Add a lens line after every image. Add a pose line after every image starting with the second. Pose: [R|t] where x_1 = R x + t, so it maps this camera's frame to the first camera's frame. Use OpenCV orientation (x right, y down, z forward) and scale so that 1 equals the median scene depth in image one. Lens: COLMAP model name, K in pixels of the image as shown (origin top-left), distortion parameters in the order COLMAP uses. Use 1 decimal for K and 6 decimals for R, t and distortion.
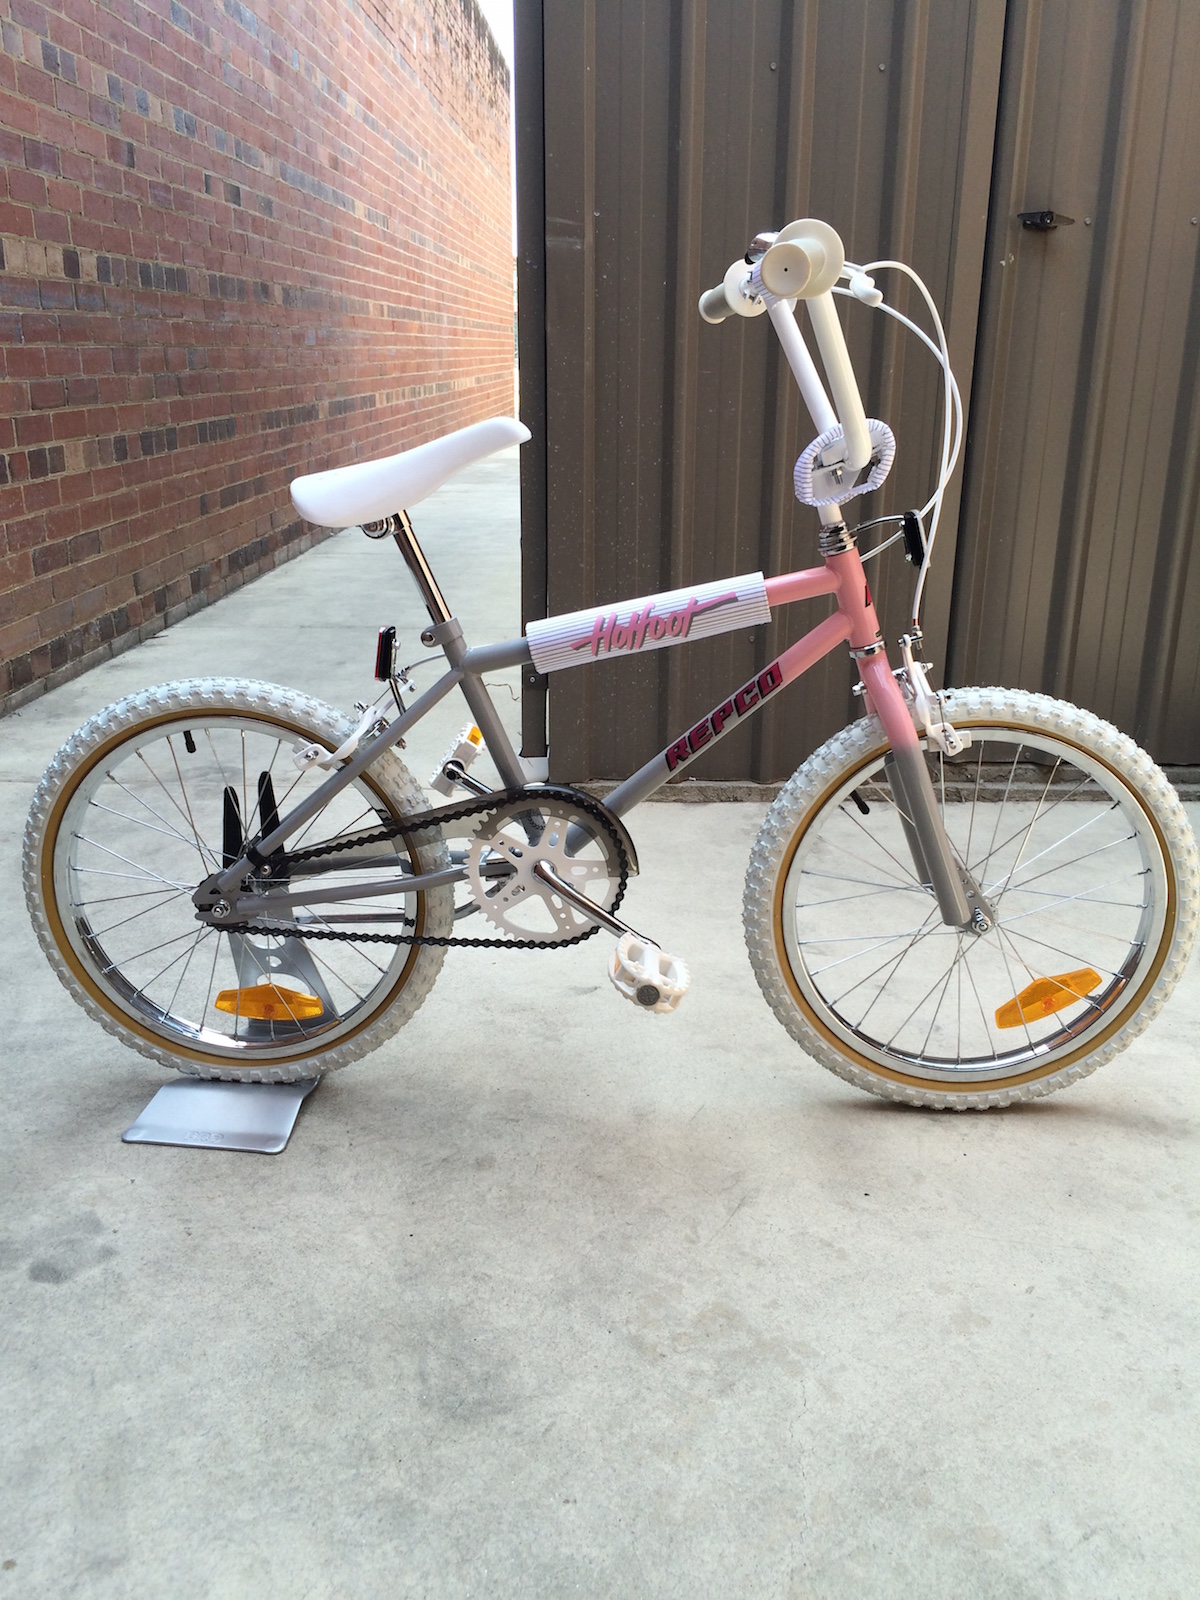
lens RADIAL K [[1362.3, 0, 610.5], [0, 1362.3, 800.5], [0, 0, 1]] dist [0.076565, -0.117367]
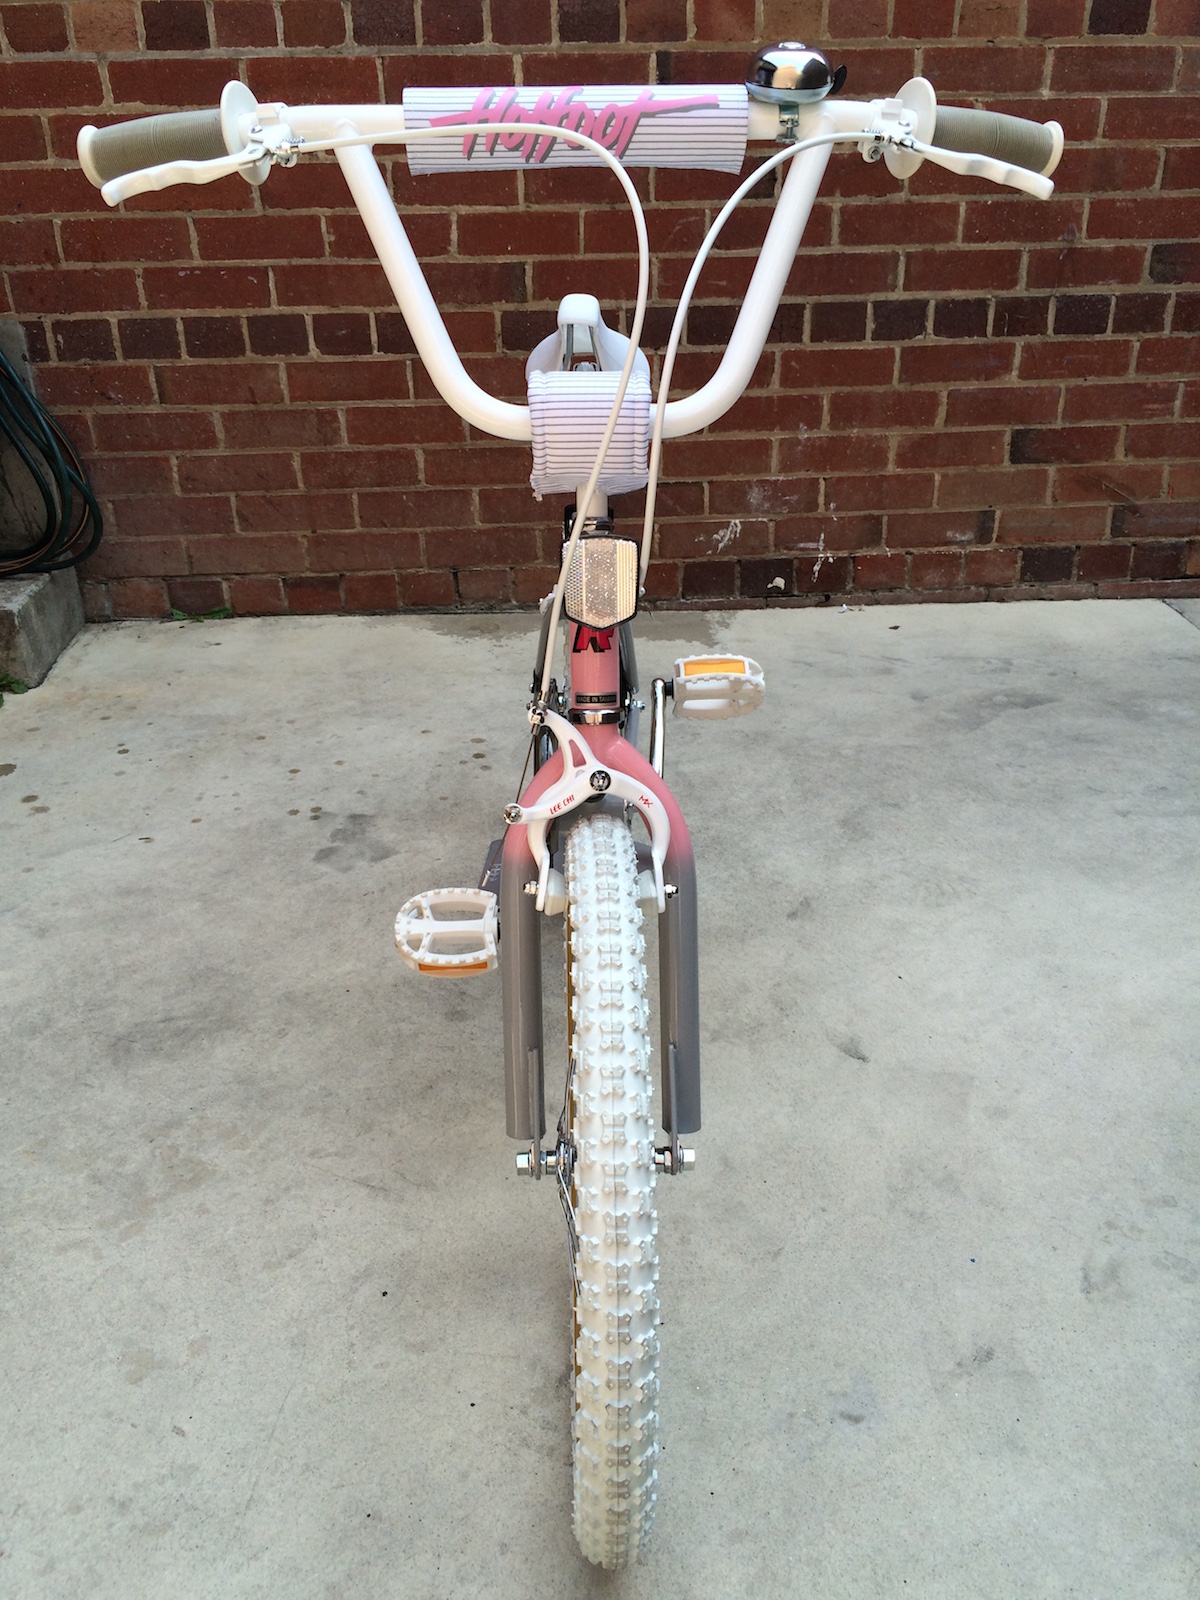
lens RADIAL K [[1362.3, 0, 602.3], [0, 1362.3, 799.4], [0, 0, 1]] dist [0.076565, -0.117367]
pose [[0.088950, 0.449401, -0.888891, 0.817625], [-0.299753, 0.863134, 0.406383, -0.356545], [0.949861, 0.230300, 0.211485, 0.891530]]
